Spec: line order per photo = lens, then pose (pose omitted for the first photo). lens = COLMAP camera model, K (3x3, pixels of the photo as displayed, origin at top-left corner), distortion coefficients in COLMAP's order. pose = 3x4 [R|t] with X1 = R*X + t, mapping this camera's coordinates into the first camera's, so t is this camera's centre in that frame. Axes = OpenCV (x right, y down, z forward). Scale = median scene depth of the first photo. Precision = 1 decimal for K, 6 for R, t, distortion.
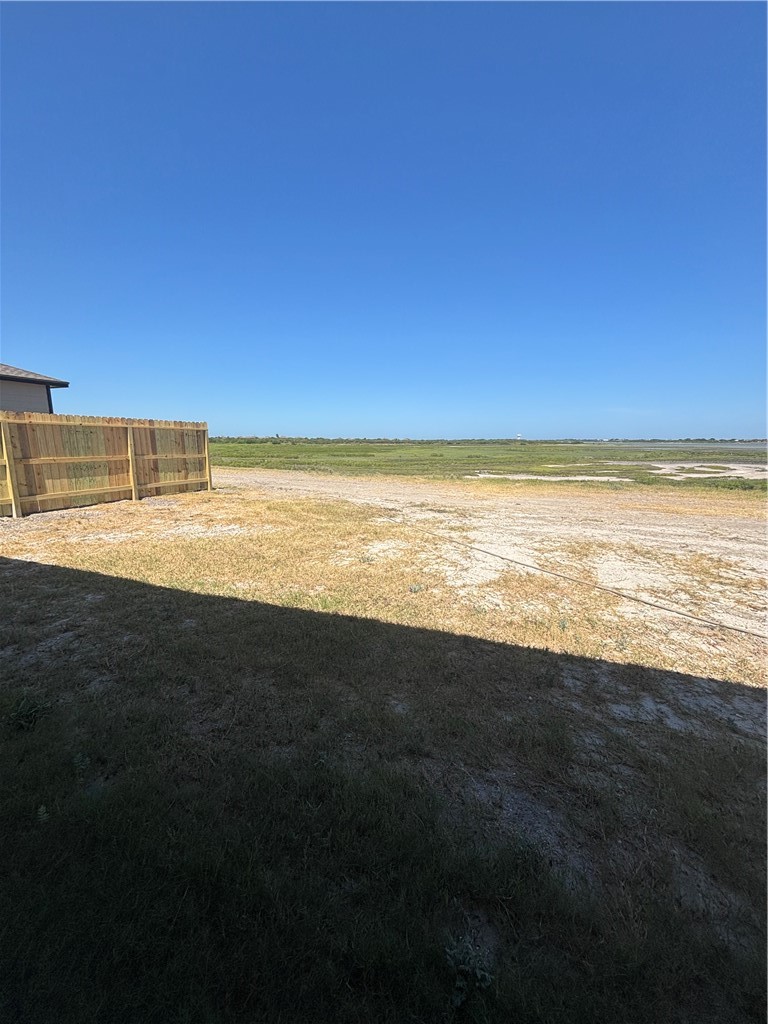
lens RADIAL K [[409.8, 0, 388.3], [0, 409.8, 516.1], [0, 0, 1]] dist [-0.002479, 0.001238]
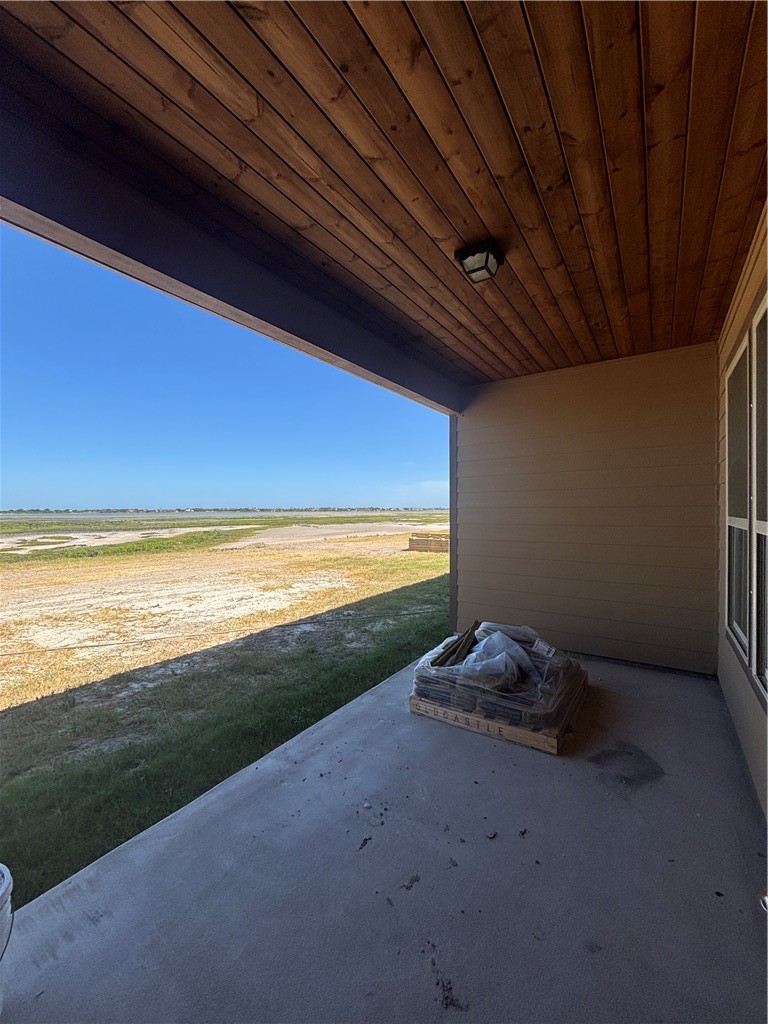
lens RADIAL K [[409.8, 0, 389.0], [0, 409.8, 514.4], [0, 0, 1]] dist [-0.002479, 0.001238]
pose [[0.209145, -0.013628, 0.977790, -0.301203], [0.181493, 0.983071, -0.025119, -0.005609], [-0.960895, 0.182716, 0.208078, -0.193490]]
